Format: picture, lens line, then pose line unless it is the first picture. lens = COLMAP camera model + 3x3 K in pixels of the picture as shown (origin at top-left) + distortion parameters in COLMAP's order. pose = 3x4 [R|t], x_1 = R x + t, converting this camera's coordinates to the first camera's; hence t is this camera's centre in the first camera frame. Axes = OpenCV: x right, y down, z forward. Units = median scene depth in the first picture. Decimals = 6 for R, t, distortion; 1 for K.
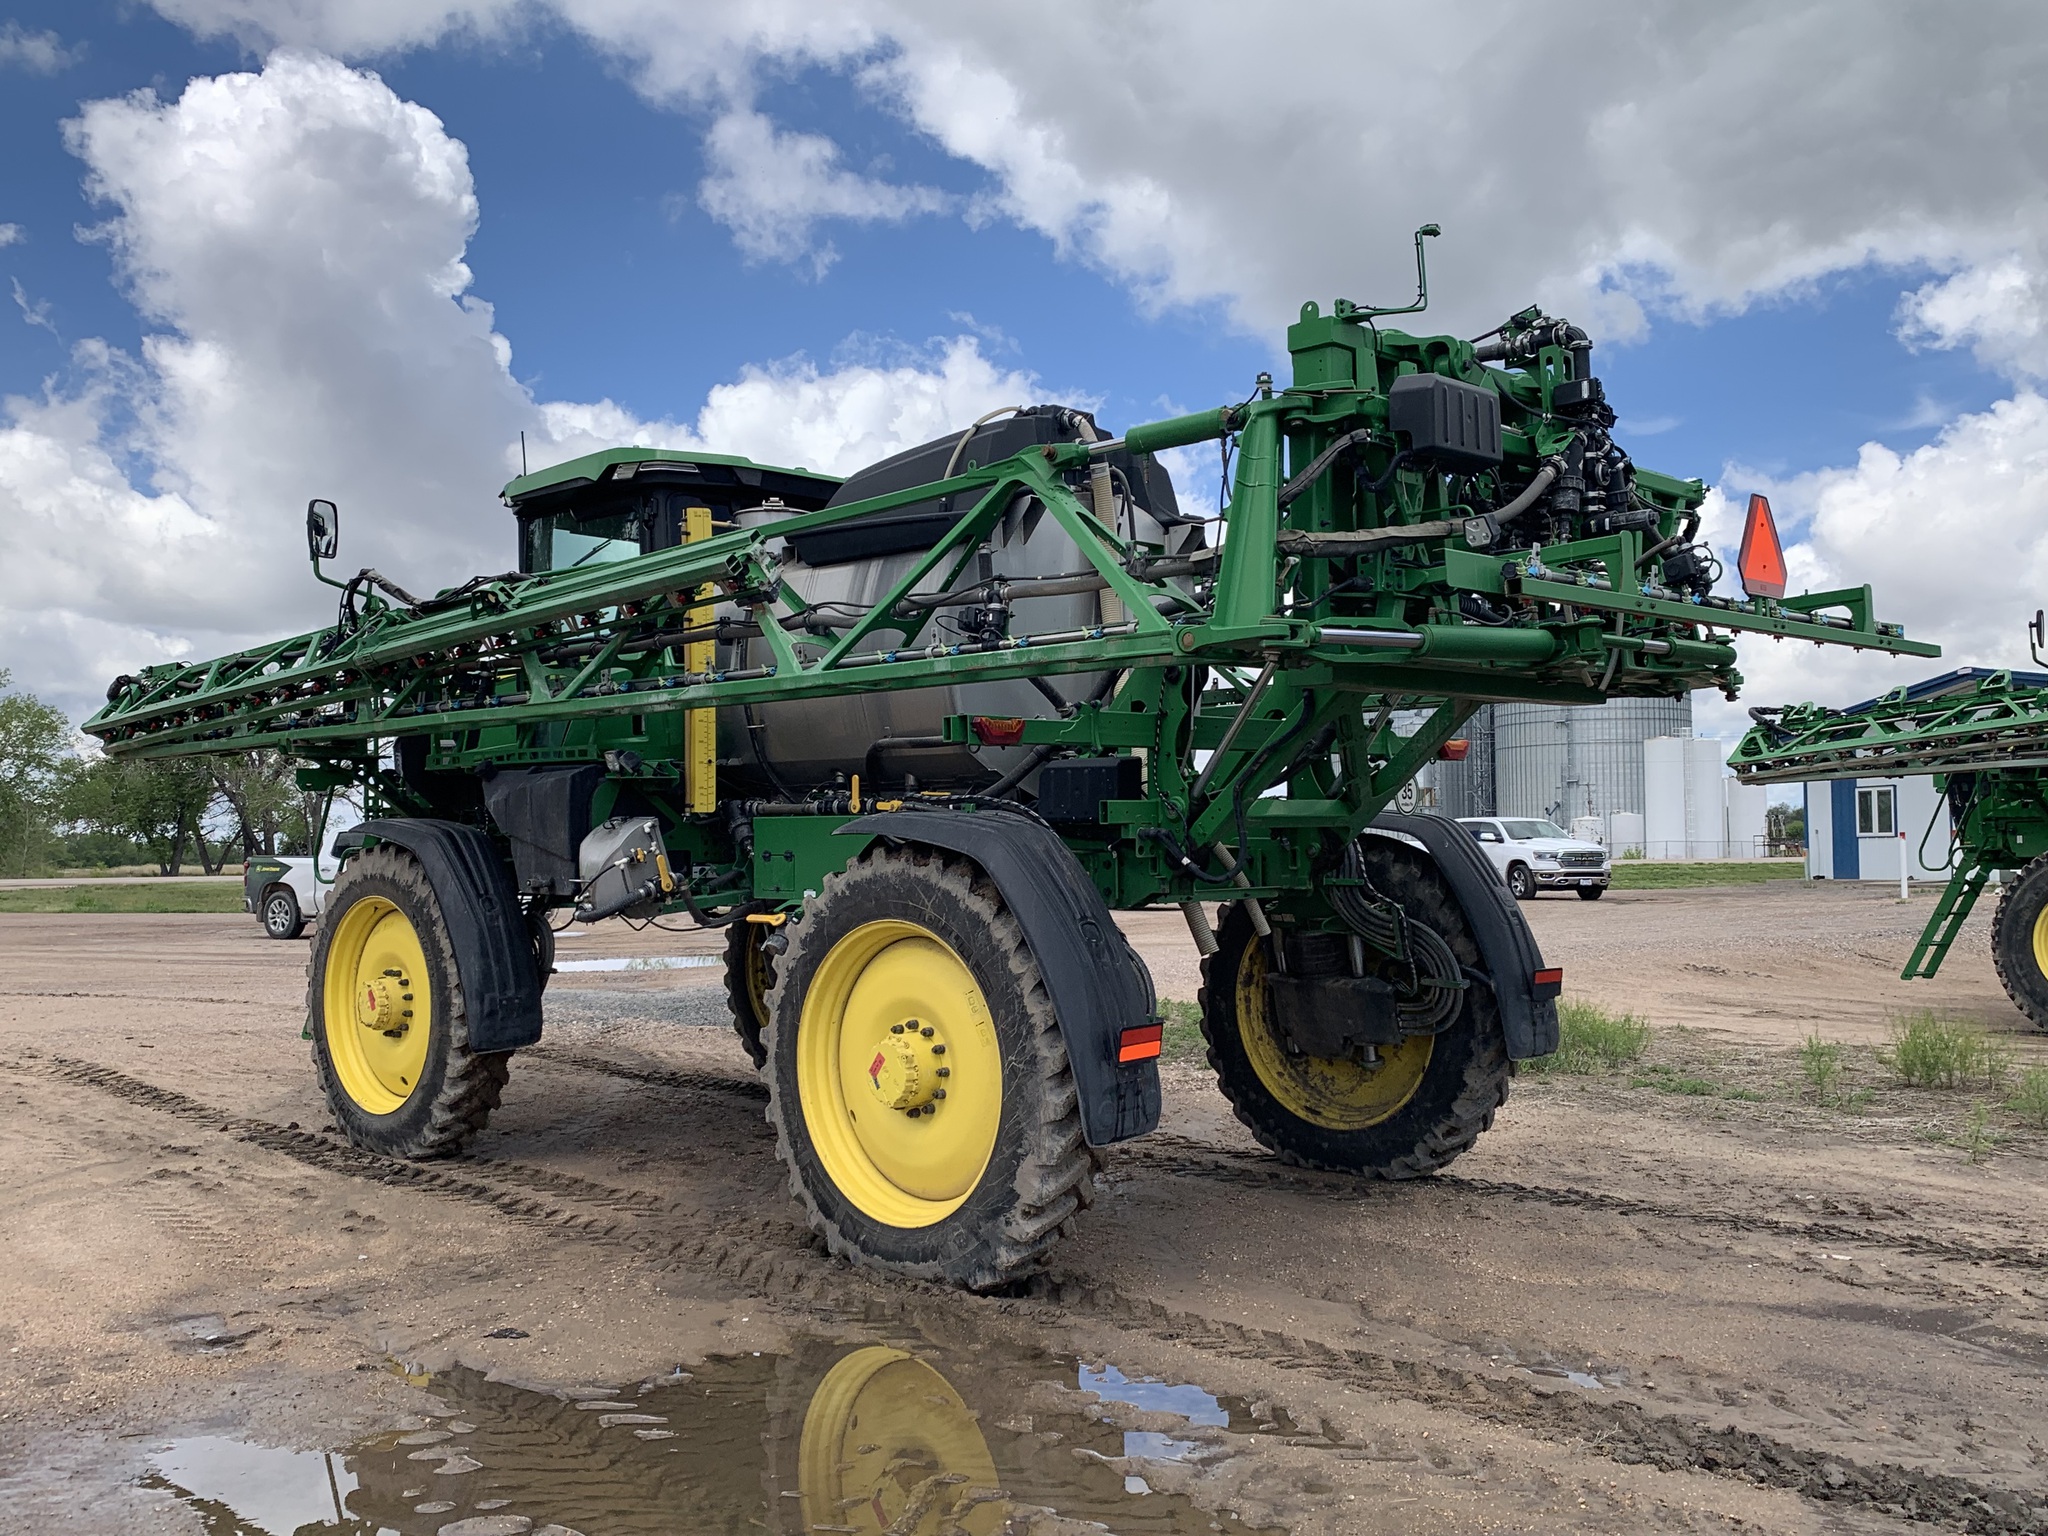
lens RADIAL K [[1878.7, 0, 1010.4], [0, 1878.7, 786.9], [0, 0, 1]] dist [0.050671, 0.000000]
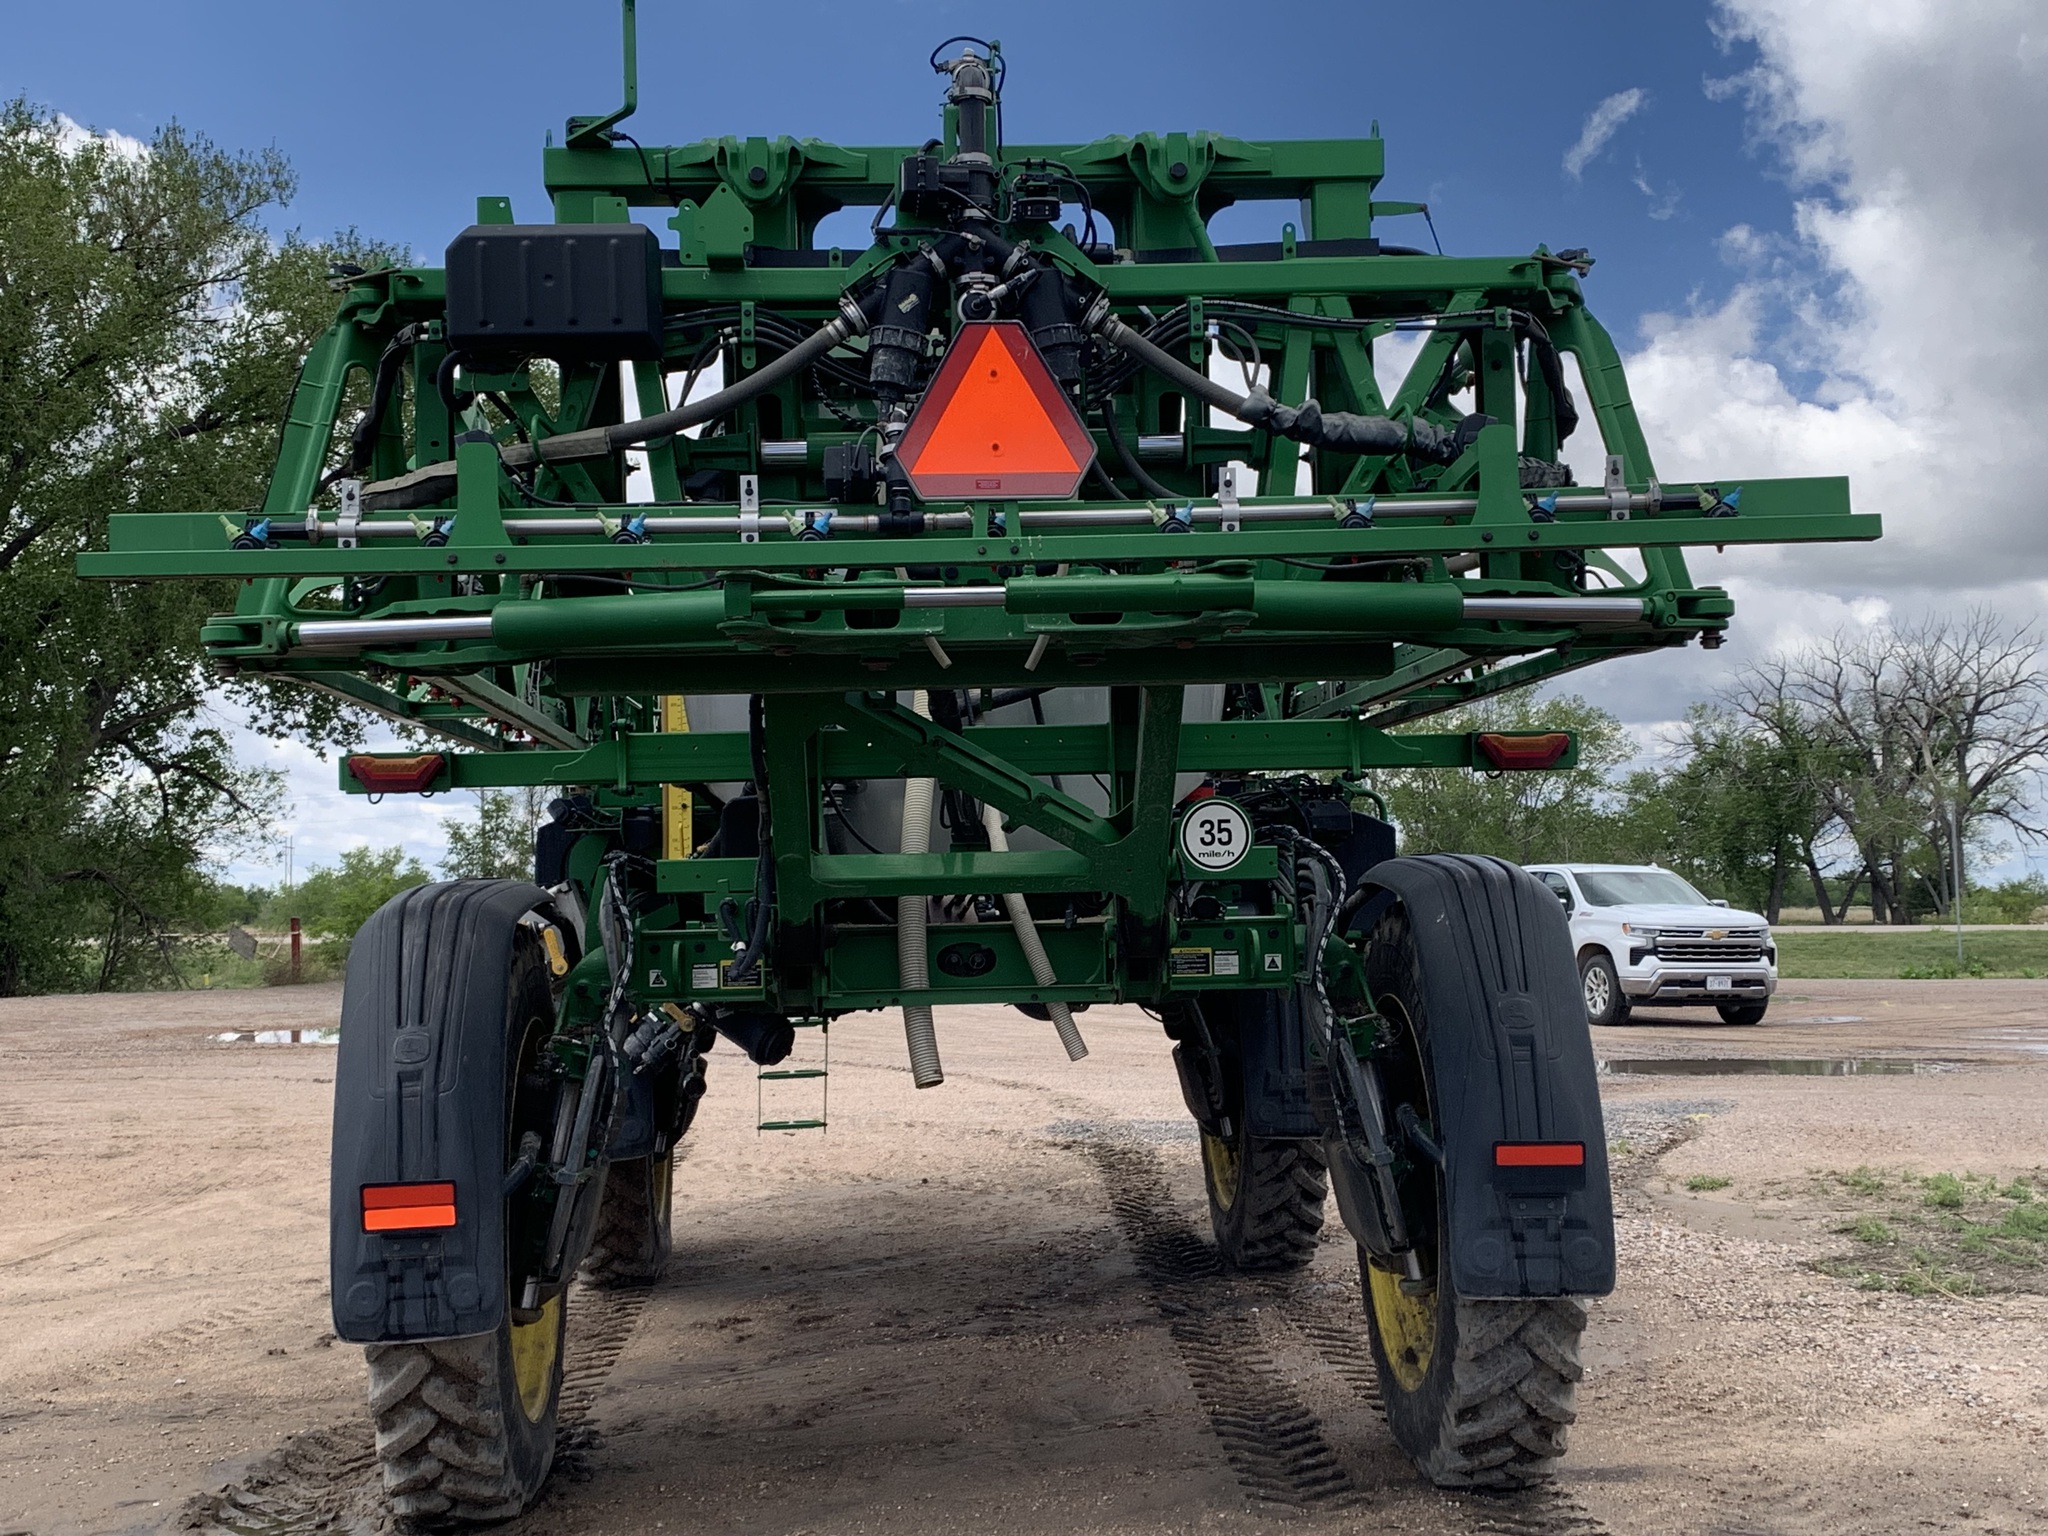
lens RADIAL K [[2633.9, 0, 1014.5], [0, 2633.9, 816.6], [0, 0, 1]] dist [0.046511, 0.000000]
pose [[0.736706, -0.022059, -0.675853, 0.752412], [0.026806, 0.999635, -0.003407, -0.001949], [0.675682, -0.015607, 0.737028, 0.333372]]
